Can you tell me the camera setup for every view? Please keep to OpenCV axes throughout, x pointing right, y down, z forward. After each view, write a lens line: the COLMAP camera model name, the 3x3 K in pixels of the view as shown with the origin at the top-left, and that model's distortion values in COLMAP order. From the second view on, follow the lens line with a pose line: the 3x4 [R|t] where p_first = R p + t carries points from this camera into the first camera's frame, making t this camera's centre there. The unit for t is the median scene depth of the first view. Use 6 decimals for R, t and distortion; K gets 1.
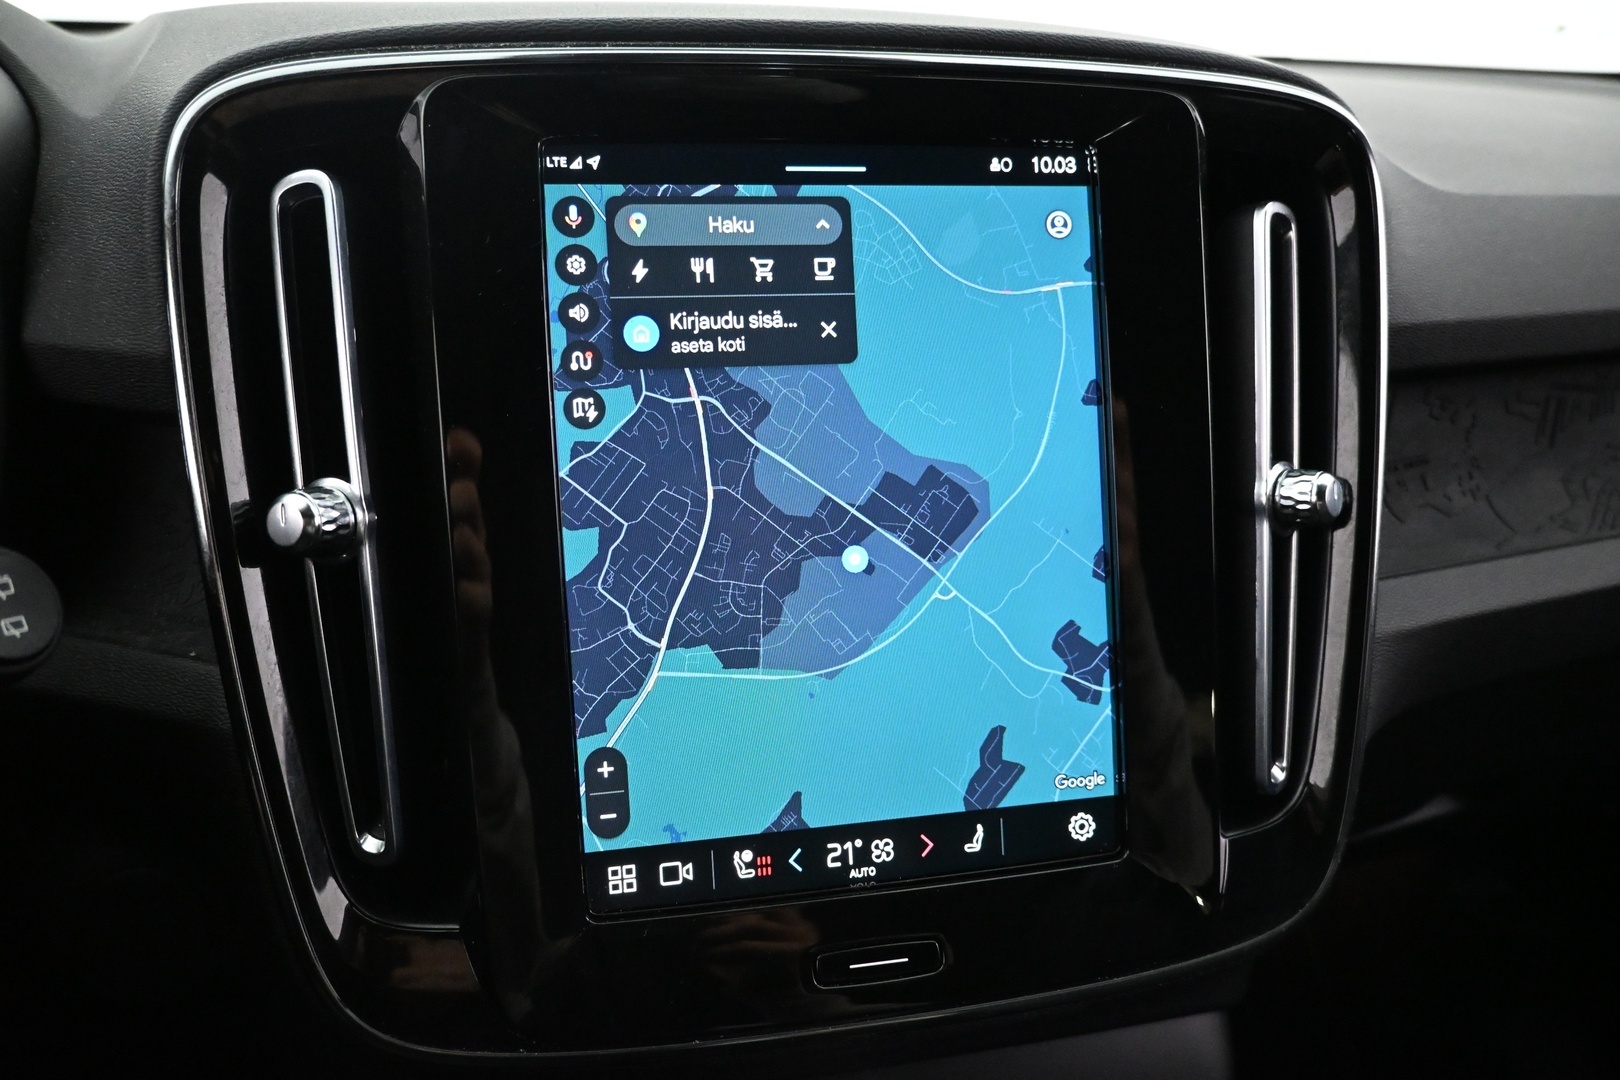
lens RADIAL K [[1102.9, 0, 810.0], [0, 1102.9, 540.0], [0, 0, 1]] dist [0.000470, -0.001504]
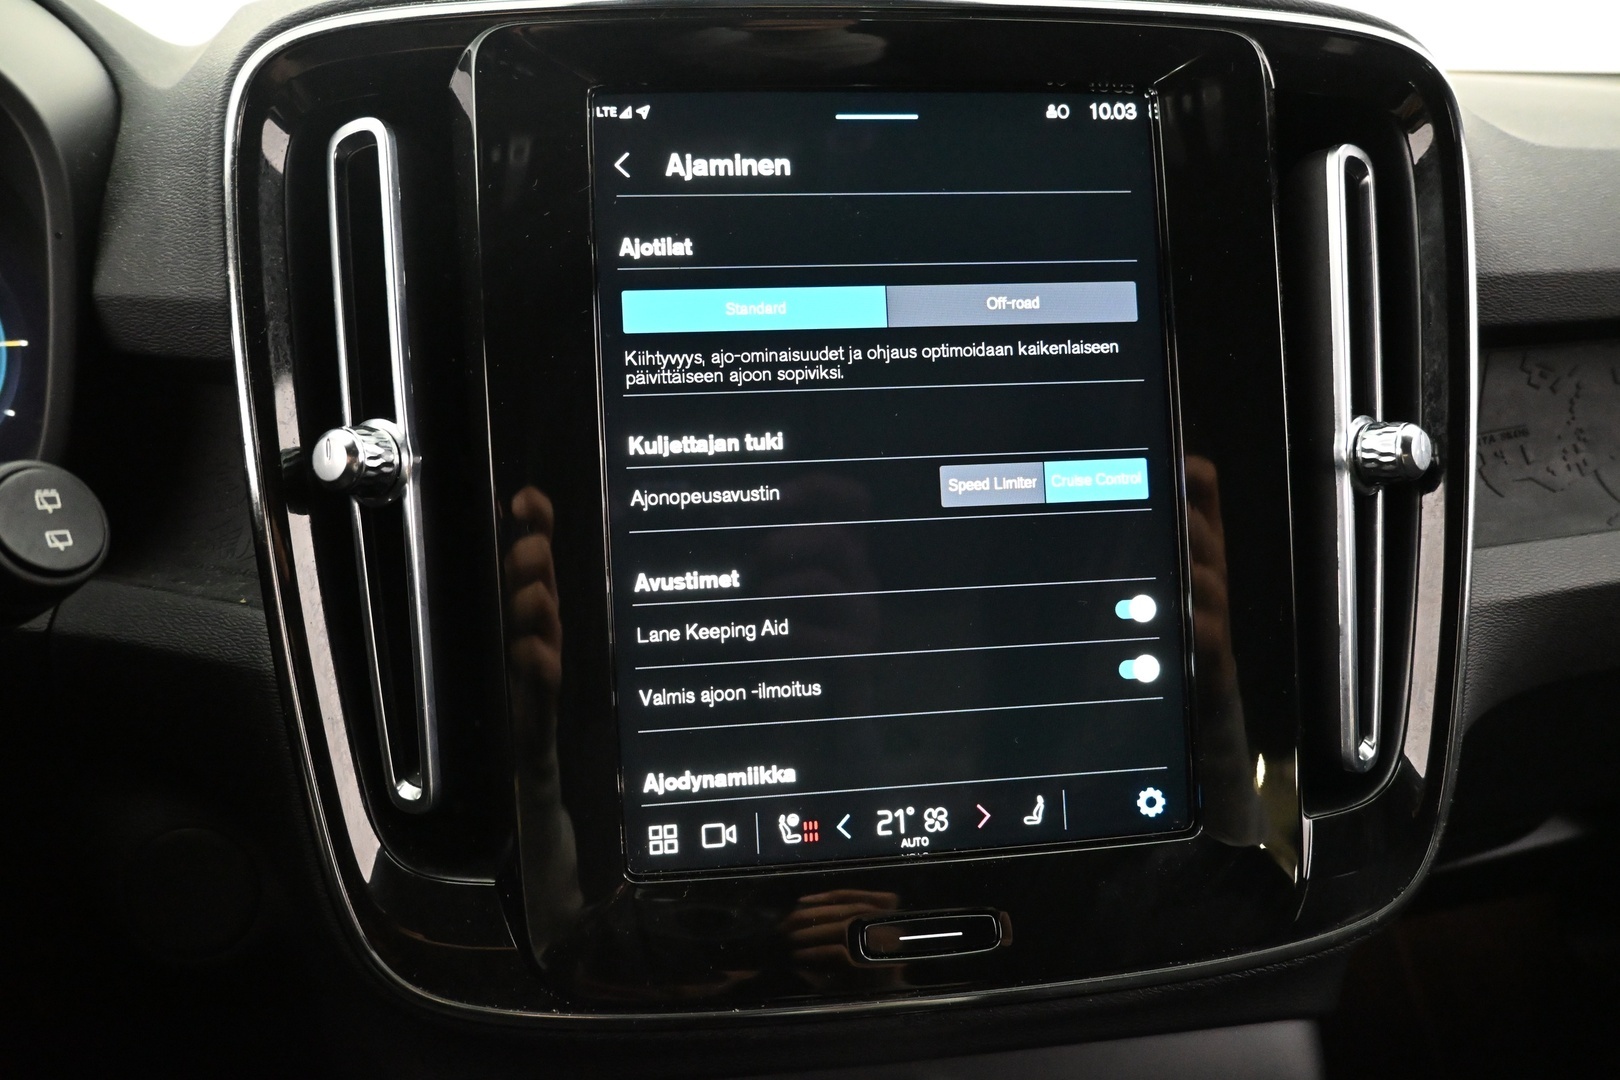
lens RADIAL K [[1102.9, 0, 810.0], [0, 1102.9, 540.0], [0, 0, 1]] dist [0.000470, -0.001504]
pose [[0.997174, 0.000913, -0.075117, 0.028702], [-0.005062, 0.998471, -0.055053, 0.094219], [0.074952, 0.055278, 0.995654, 0.033484]]
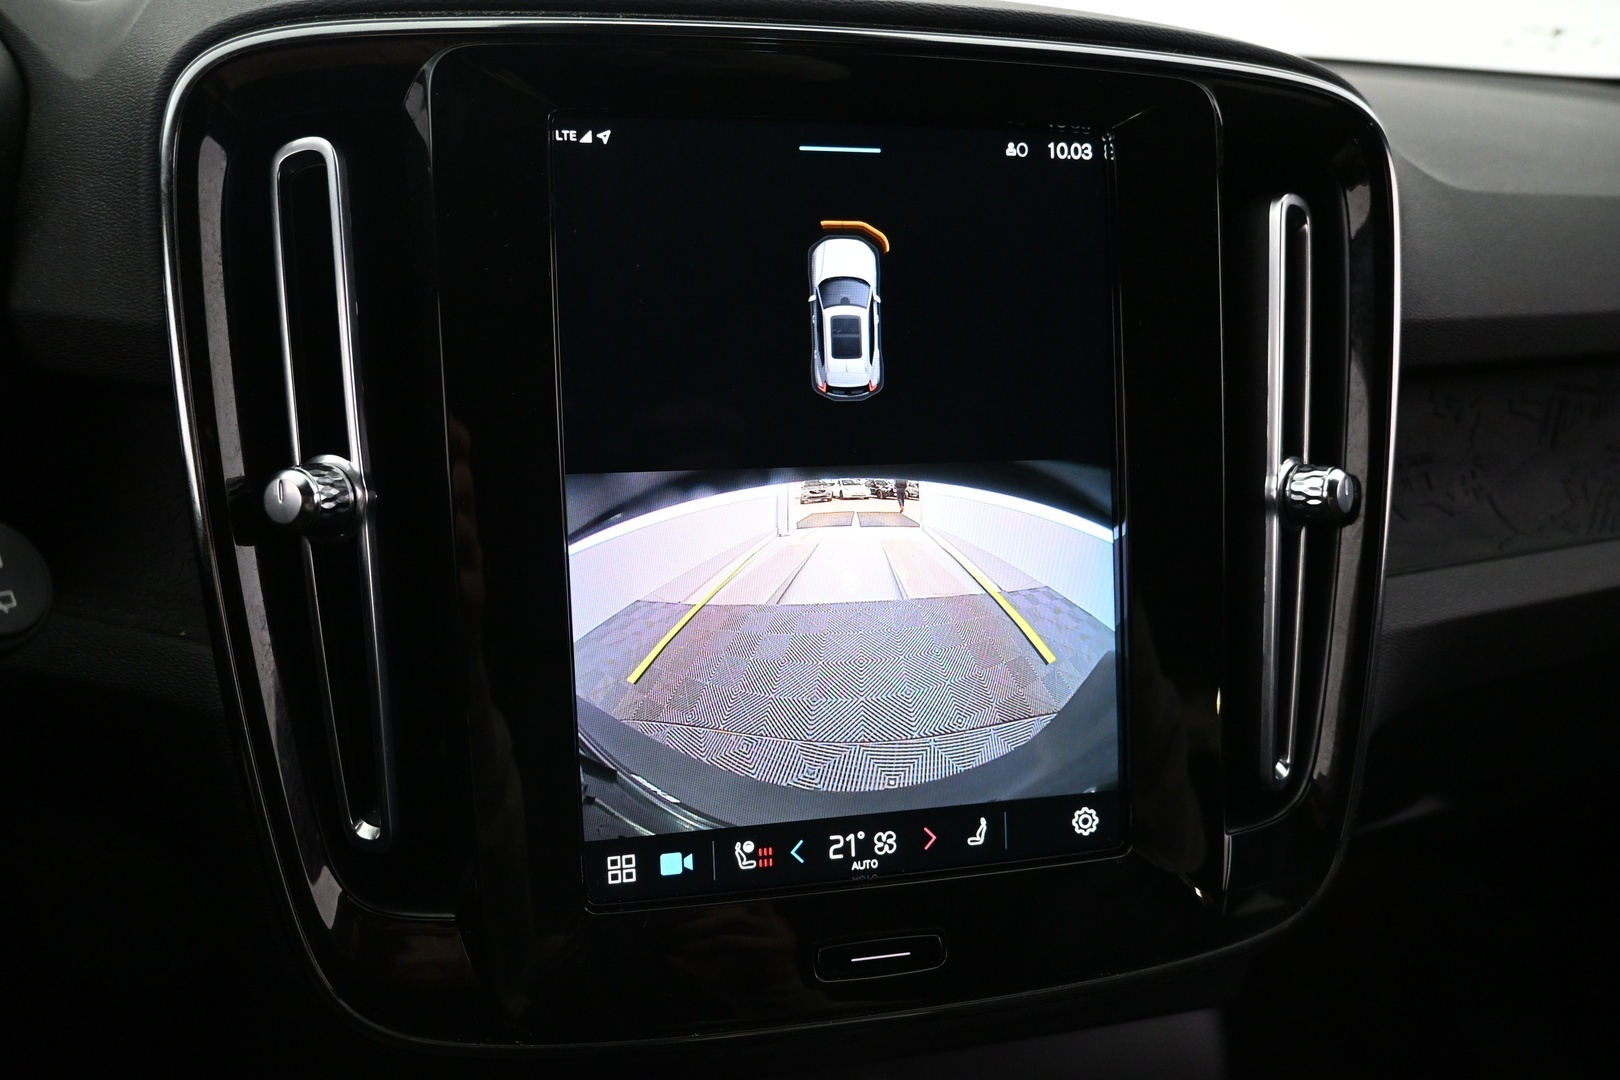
lens RADIAL K [[1102.9, 0, 810.0], [0, 1102.9, 540.0], [0, 0, 1]] dist [0.000470, -0.001504]
pose [[0.999694, 0.016484, 0.018441, -0.024284], [-0.016620, 0.999835, 0.007271, 0.004327], [-0.018318, -0.007575, 0.999804, 0.016143]]
